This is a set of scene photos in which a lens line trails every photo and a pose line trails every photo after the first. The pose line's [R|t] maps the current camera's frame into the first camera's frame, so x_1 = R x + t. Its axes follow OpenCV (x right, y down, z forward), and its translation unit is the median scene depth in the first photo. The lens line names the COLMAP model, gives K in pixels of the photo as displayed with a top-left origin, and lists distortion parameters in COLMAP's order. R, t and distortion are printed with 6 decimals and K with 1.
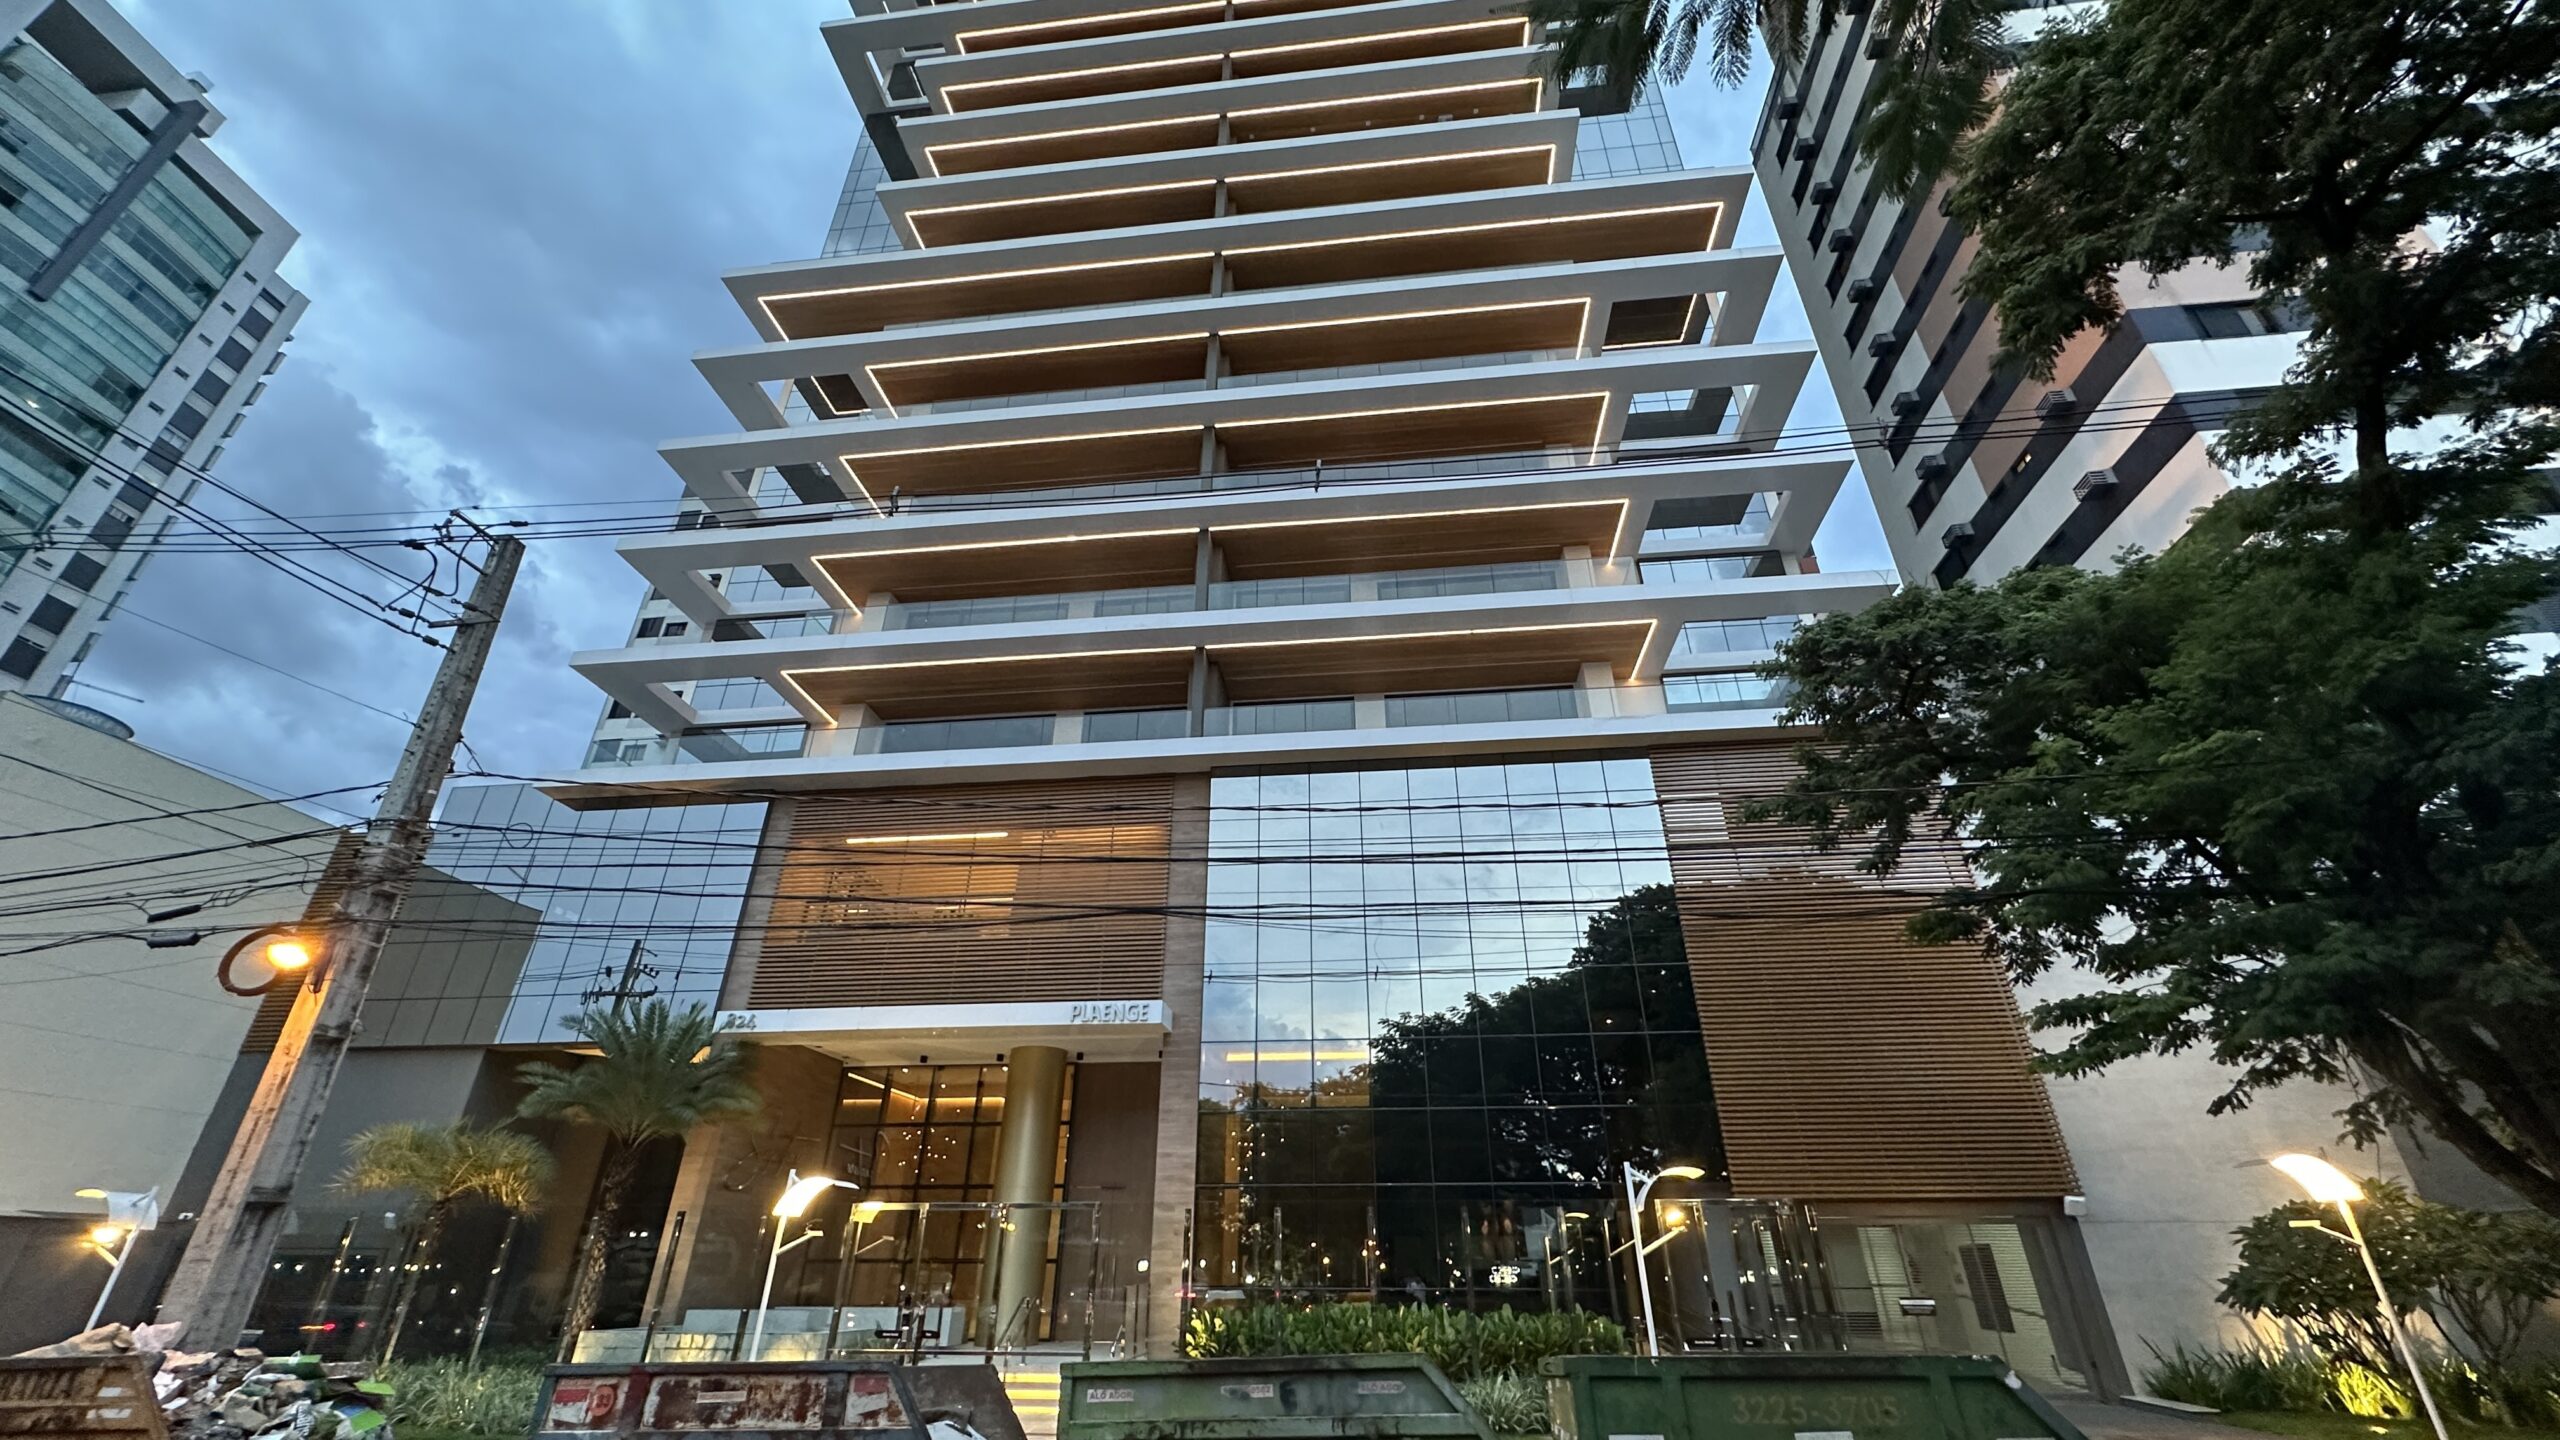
lens RADIAL K [[1019.5, 0, 1280.0], [0, 1019.5, 720.0], [0, 0, 1]] dist [-0.000402, 0.000083]
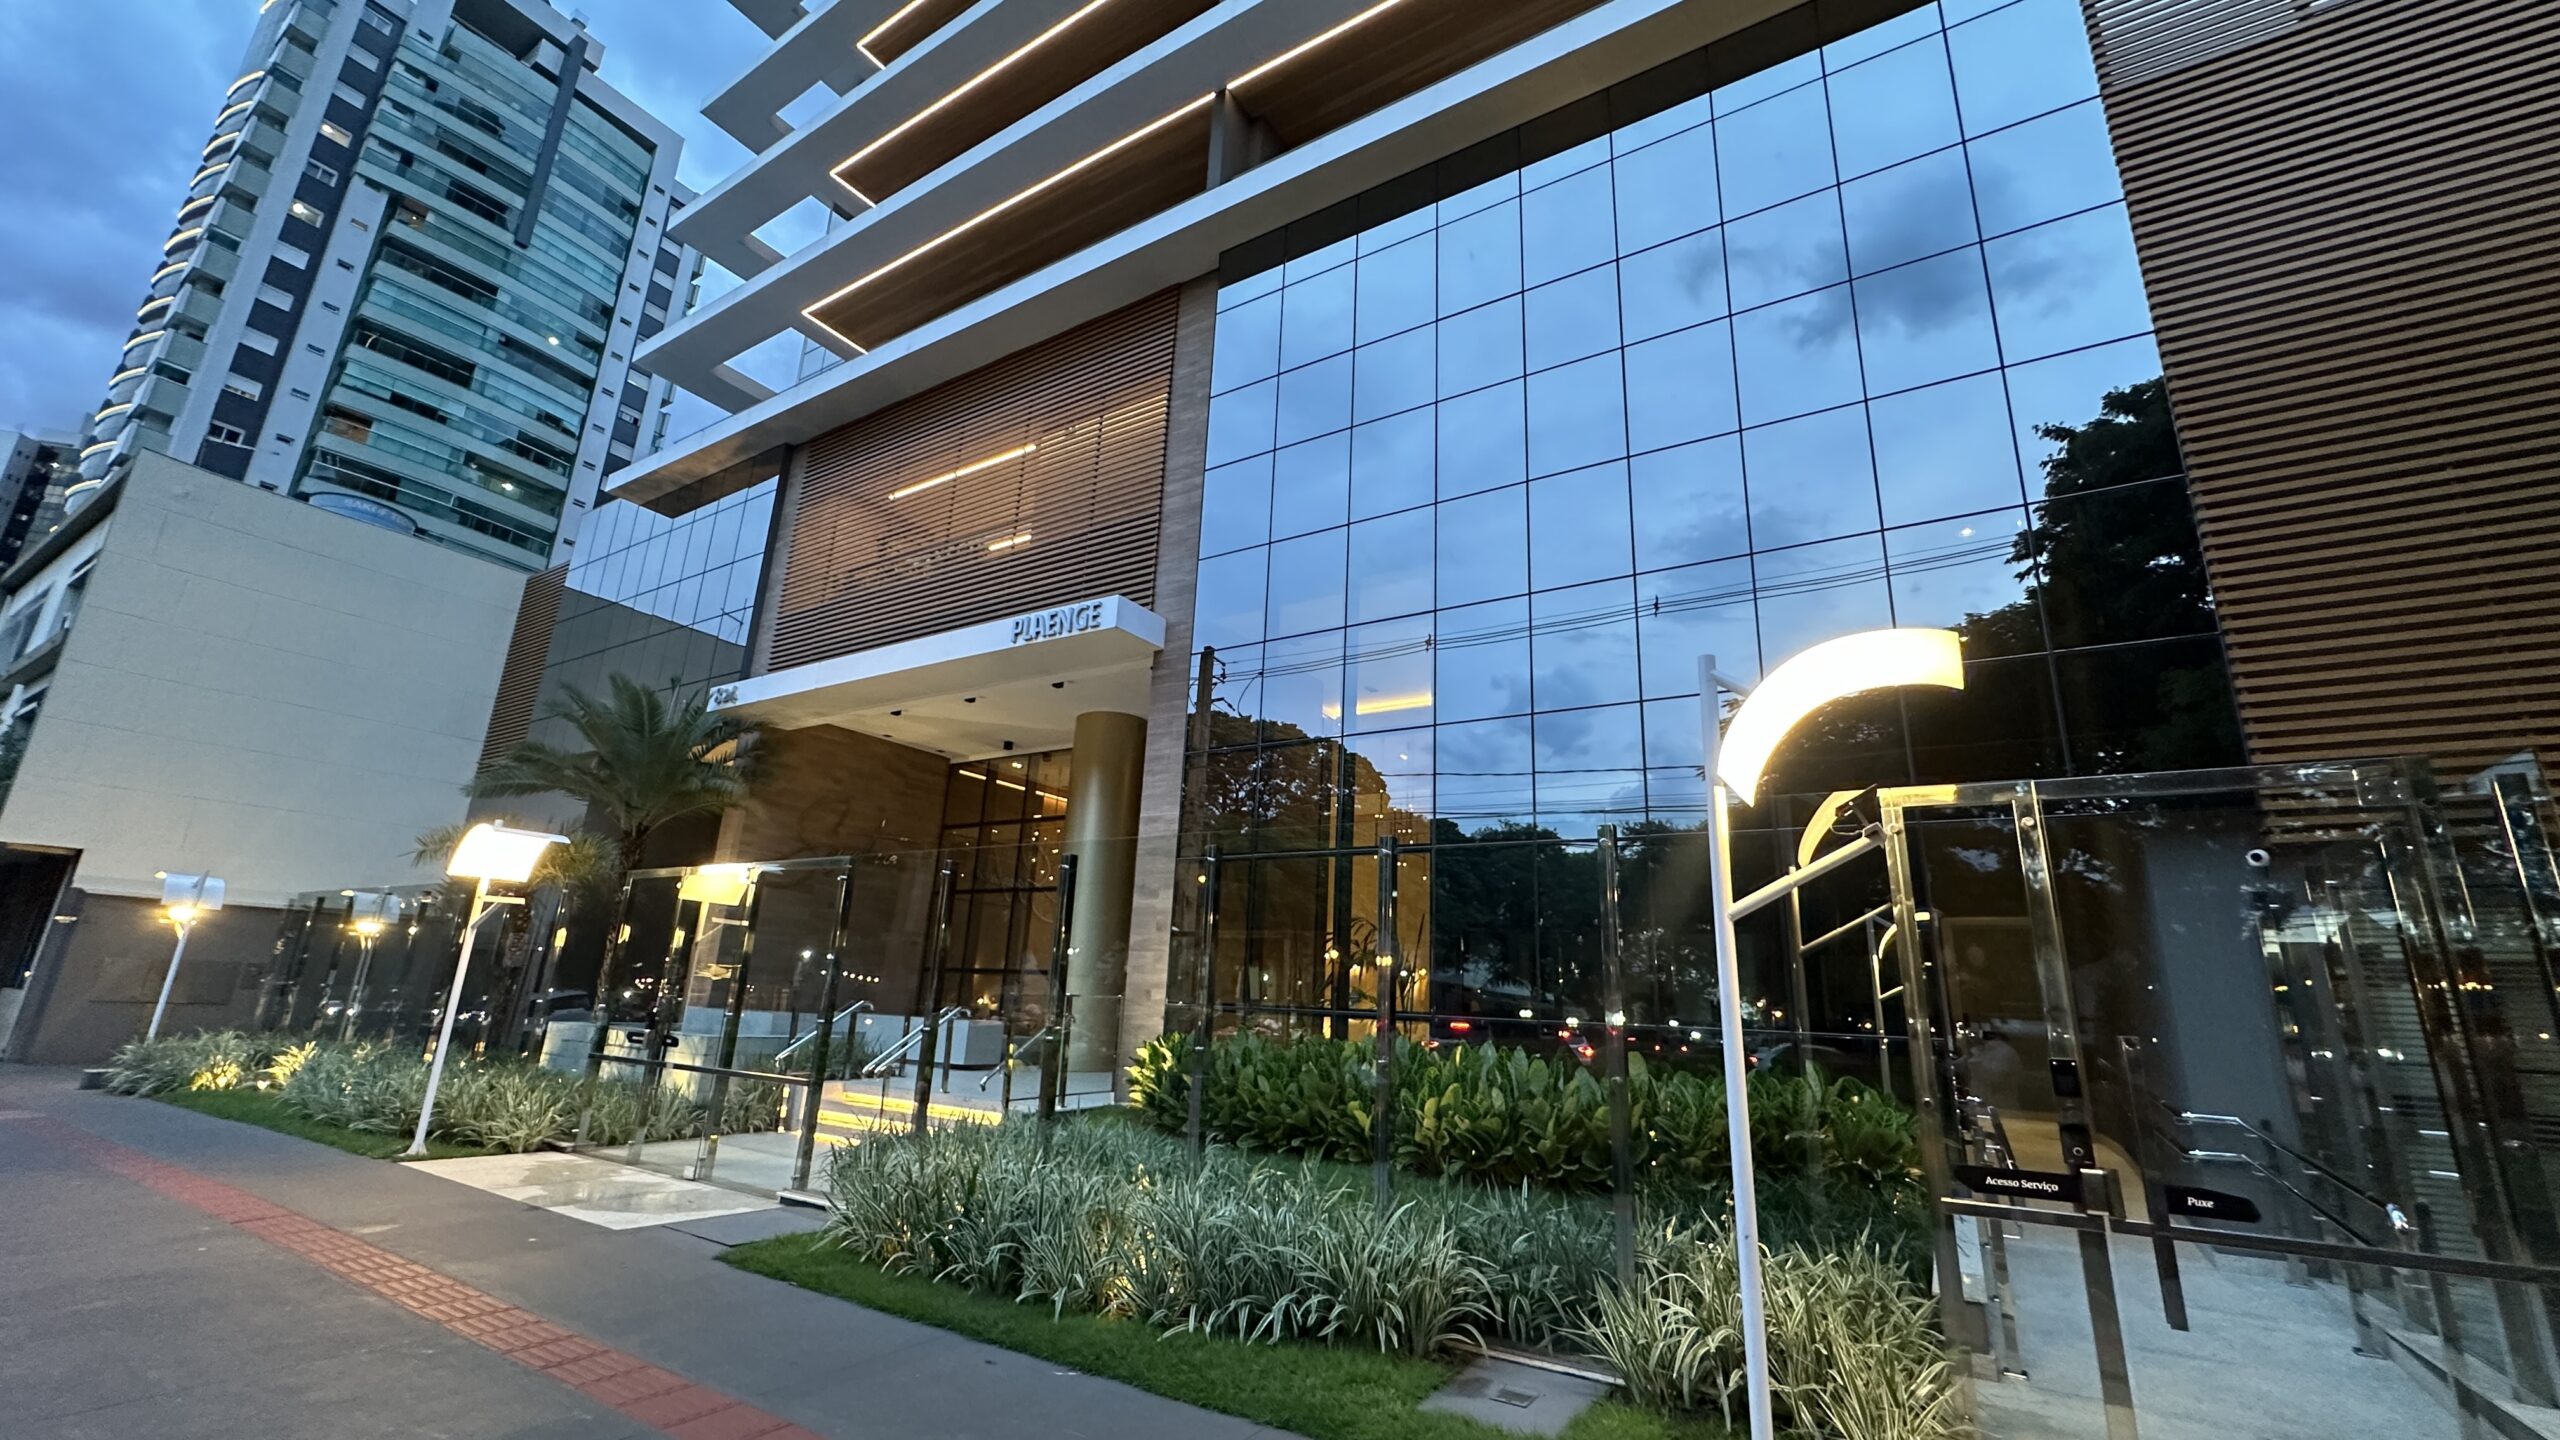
lens RADIAL K [[1019.5, 0, 1280.0], [0, 1019.5, 720.0], [0, 0, 1]] dist [-0.000402, 0.000083]
pose [[0.900873, -0.082166, -0.426235, 0.073017], [0.170137, 0.970192, 0.172571, 0.077194], [0.399350, -0.227983, 0.888000, 0.134981]]
